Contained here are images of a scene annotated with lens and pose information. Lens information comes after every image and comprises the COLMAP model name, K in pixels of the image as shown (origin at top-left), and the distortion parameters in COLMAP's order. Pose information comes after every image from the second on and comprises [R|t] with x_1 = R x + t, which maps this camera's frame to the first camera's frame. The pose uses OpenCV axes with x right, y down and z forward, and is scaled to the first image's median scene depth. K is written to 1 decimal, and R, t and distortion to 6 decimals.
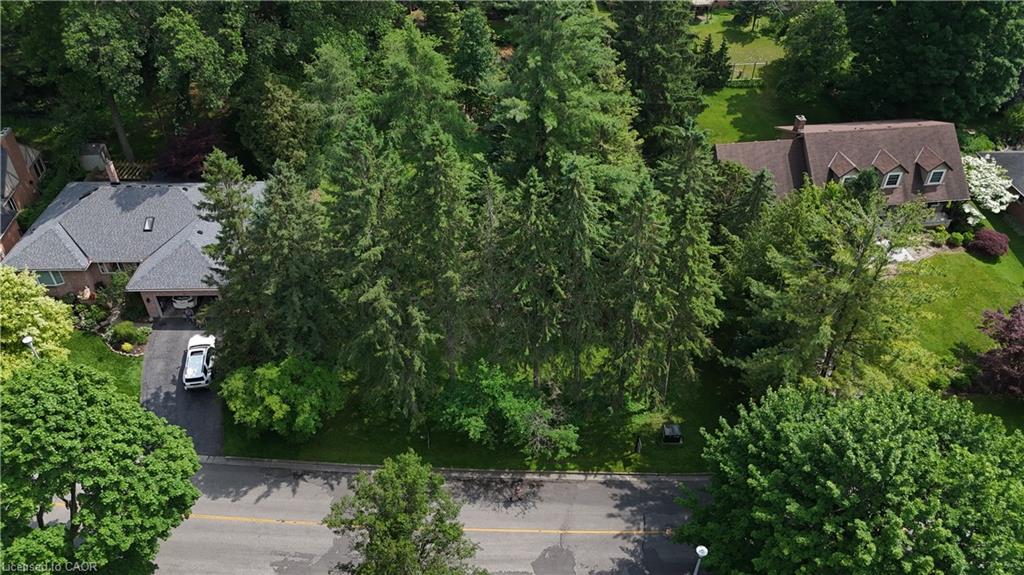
lens RADIAL K [[752.1, 0, 514.5], [0, 752.1, 288.8], [0, 0, 1]] dist [0.063765, -0.059949]
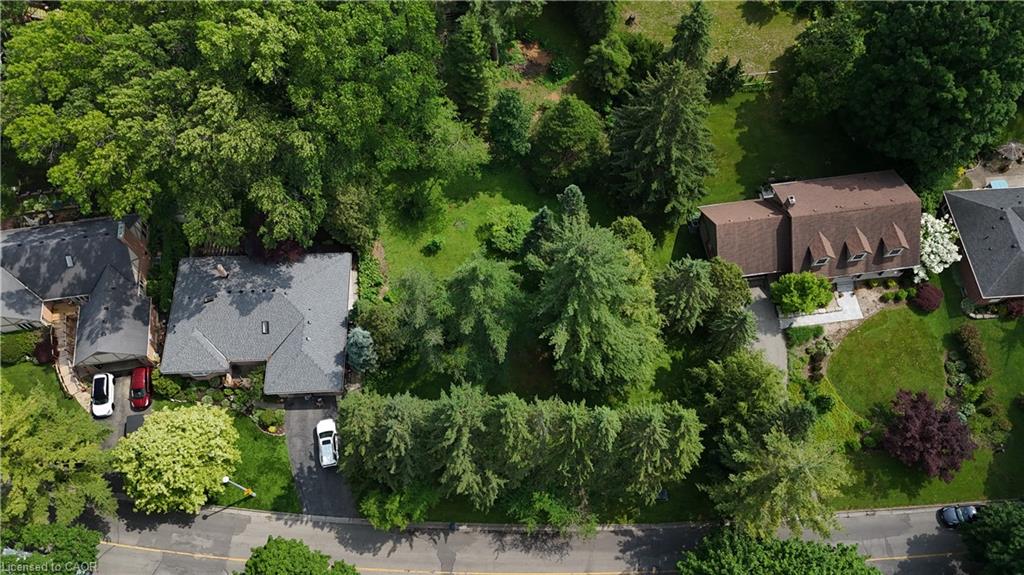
lens RADIAL K [[752.1, 0, 514.5], [0, 752.1, 288.8], [0, 0, 1]] dist [0.063765, -0.059949]
pose [[0.999897, -0.014360, 0.000877, -0.065076], [0.012572, 0.901813, 0.431944, -0.741792], [-0.006993, -0.431888, 0.901900, -0.135992]]
